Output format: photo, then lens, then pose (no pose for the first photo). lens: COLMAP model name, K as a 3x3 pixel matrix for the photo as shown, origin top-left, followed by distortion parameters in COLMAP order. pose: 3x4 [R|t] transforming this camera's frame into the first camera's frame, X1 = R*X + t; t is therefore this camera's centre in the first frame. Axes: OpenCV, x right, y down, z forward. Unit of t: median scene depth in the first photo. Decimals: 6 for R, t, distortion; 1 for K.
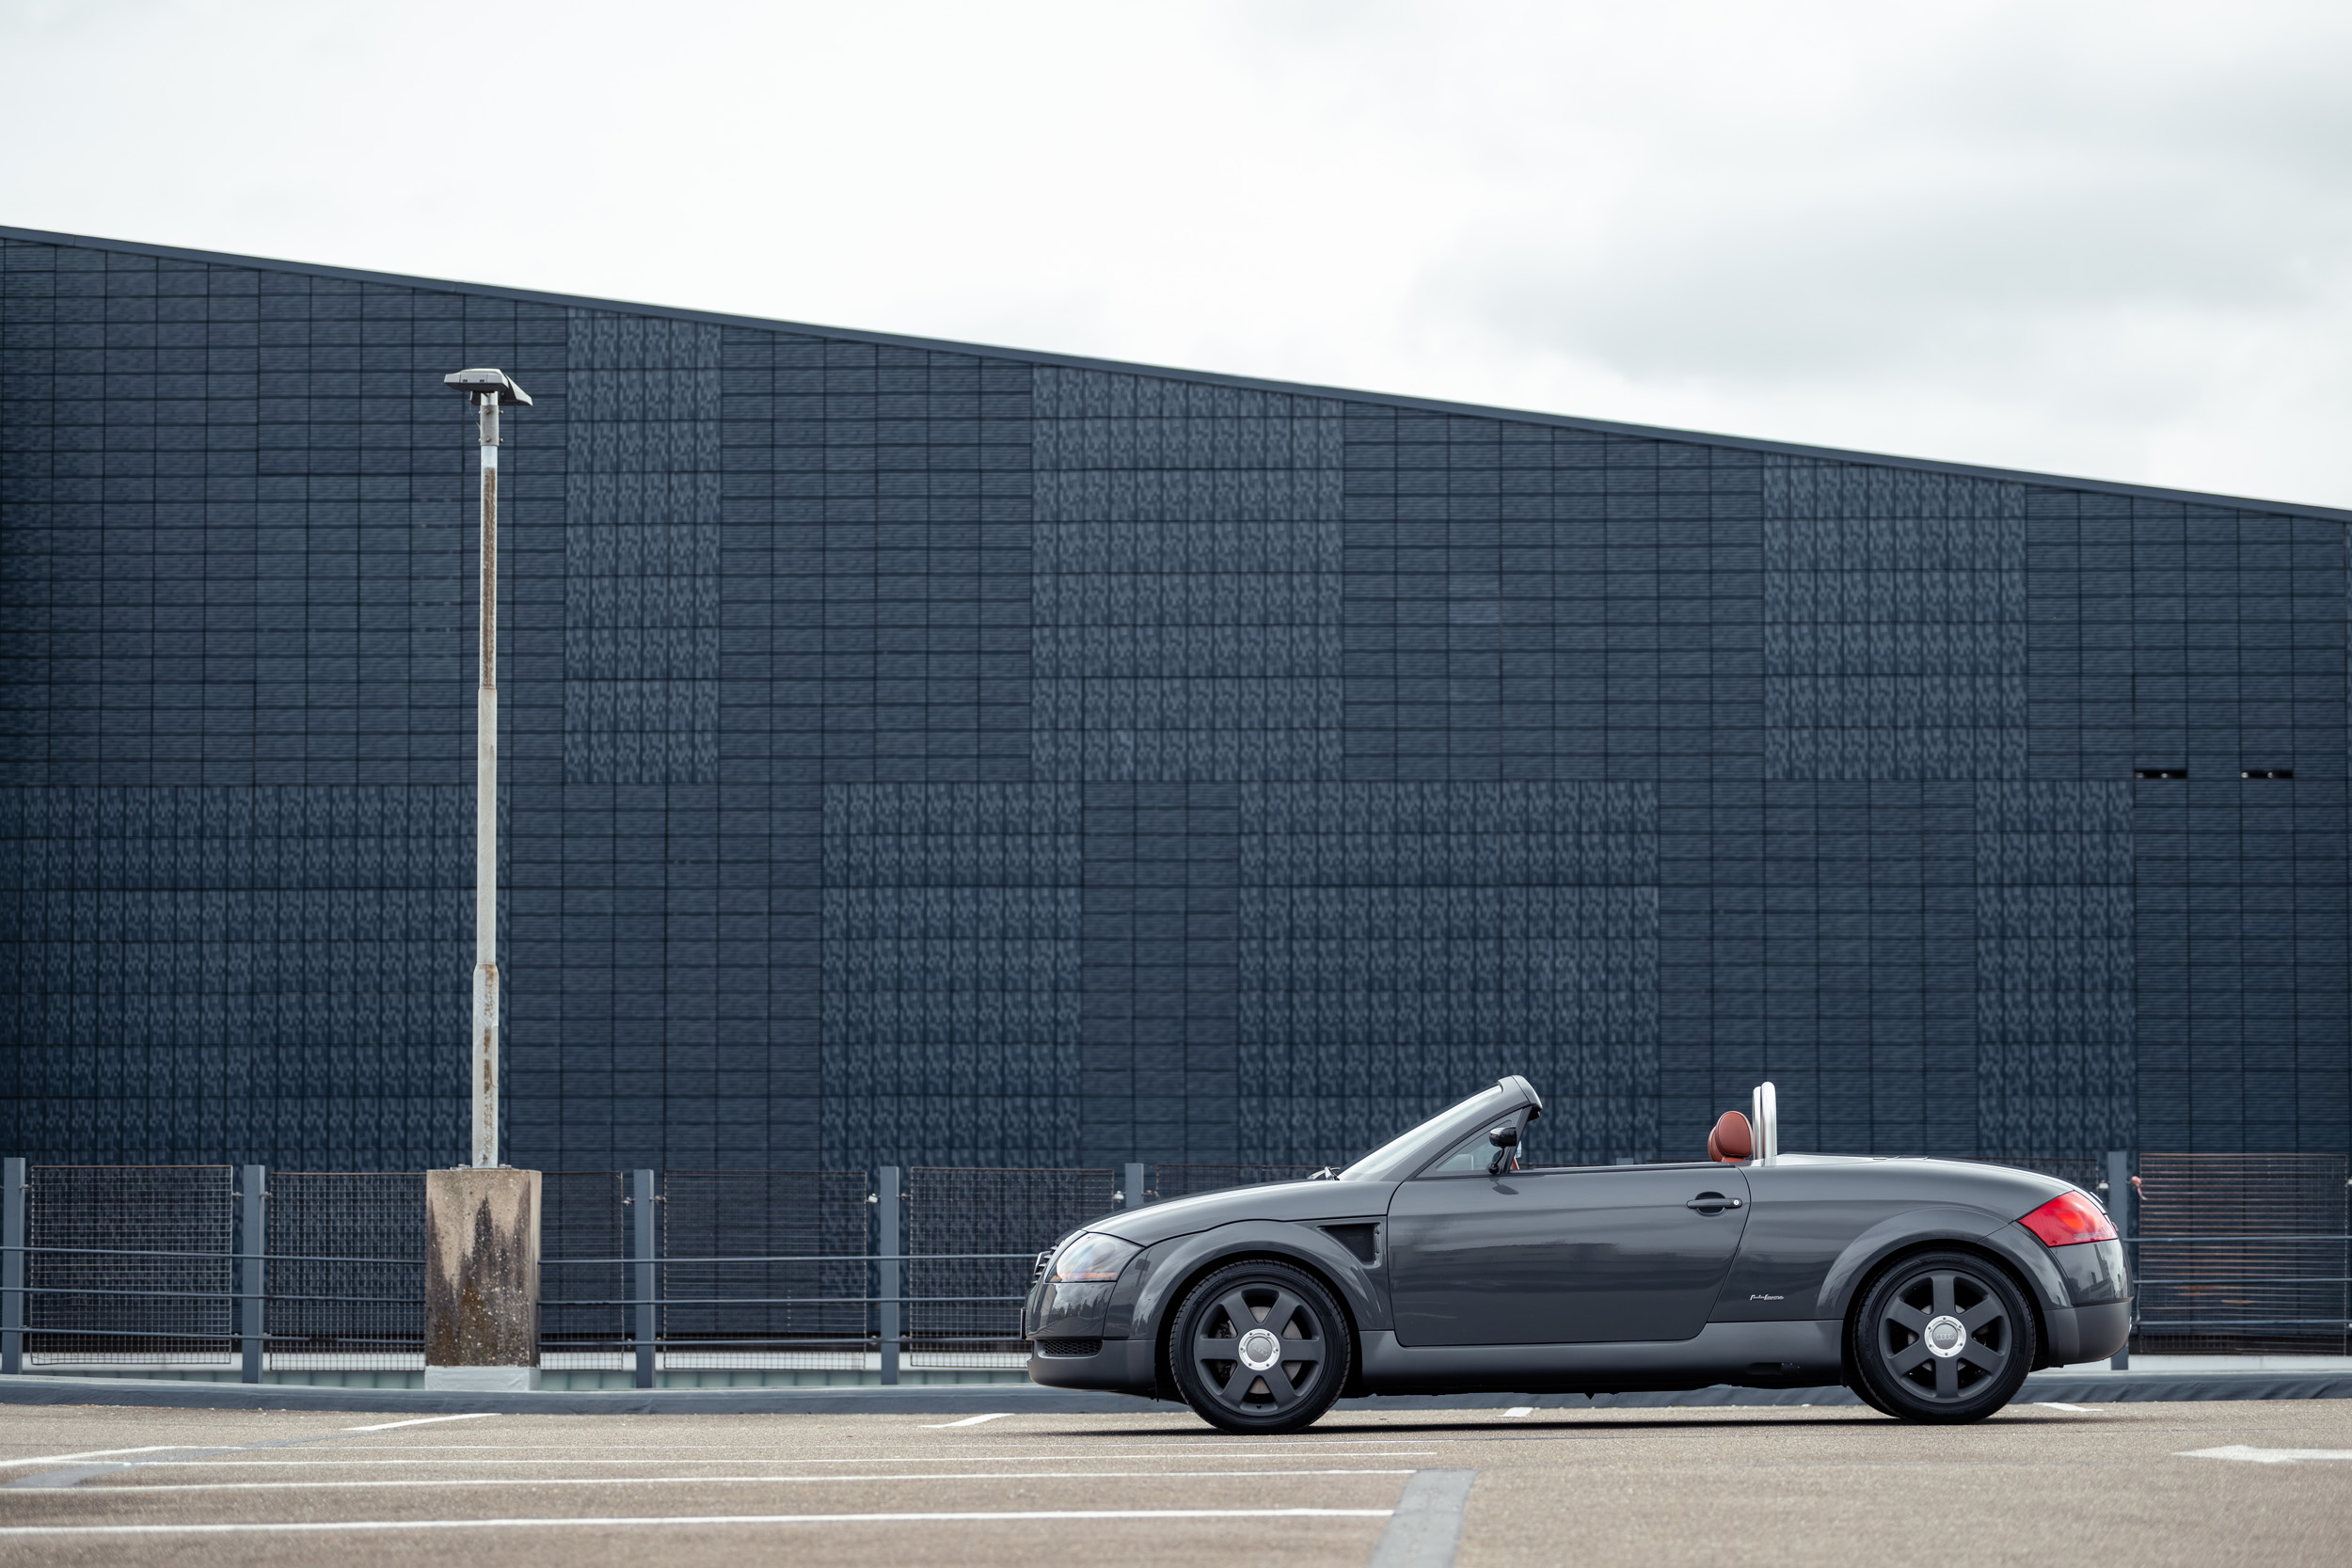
lens RADIAL K [[7566.3, 0, 1184.5], [0, 7566.3, 774.3], [0, 0, 1]] dist [0.195629, 0.000000]
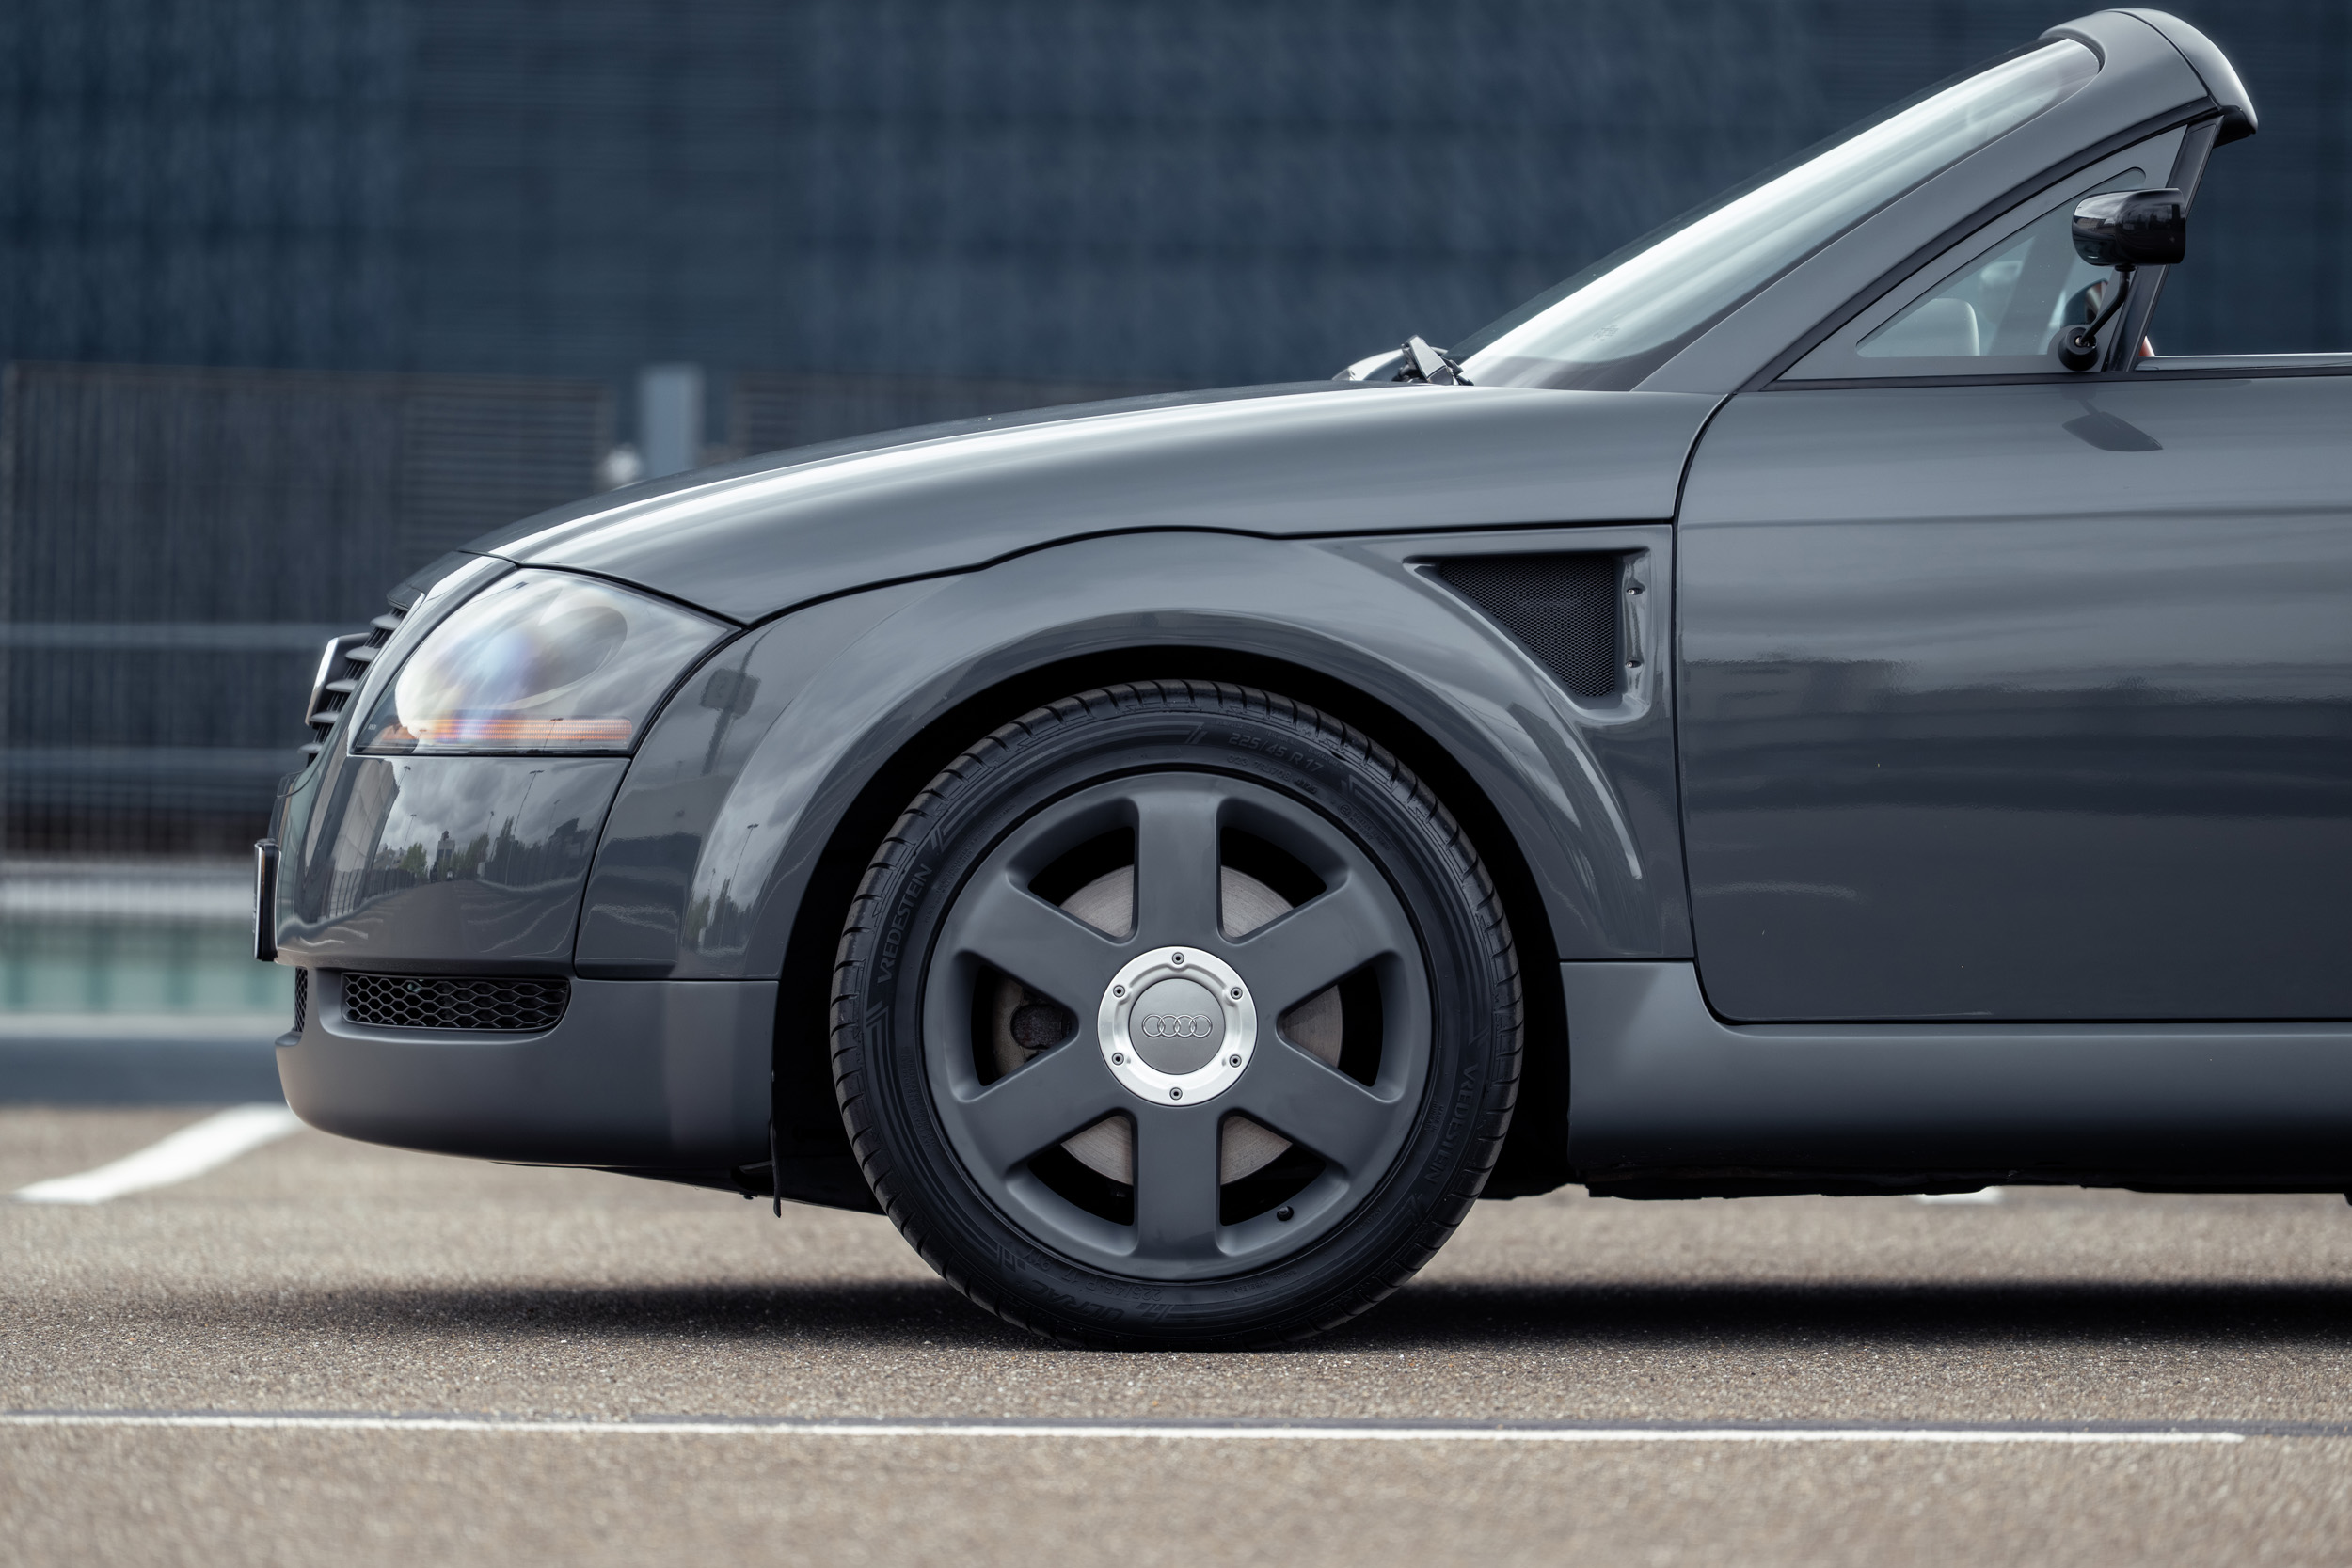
lens RADIAL K [[13542.8, 0, 1177.4], [0, 13542.8, 780.6], [0, 0, 1]] dist [0.456885, 0.000000]
pose [[0.998730, 0.018792, 0.046744, -0.011827], [-0.022256, 0.996956, 0.074725, 0.032417], [-0.045197, -0.075670, 0.996108, 0.531635]]
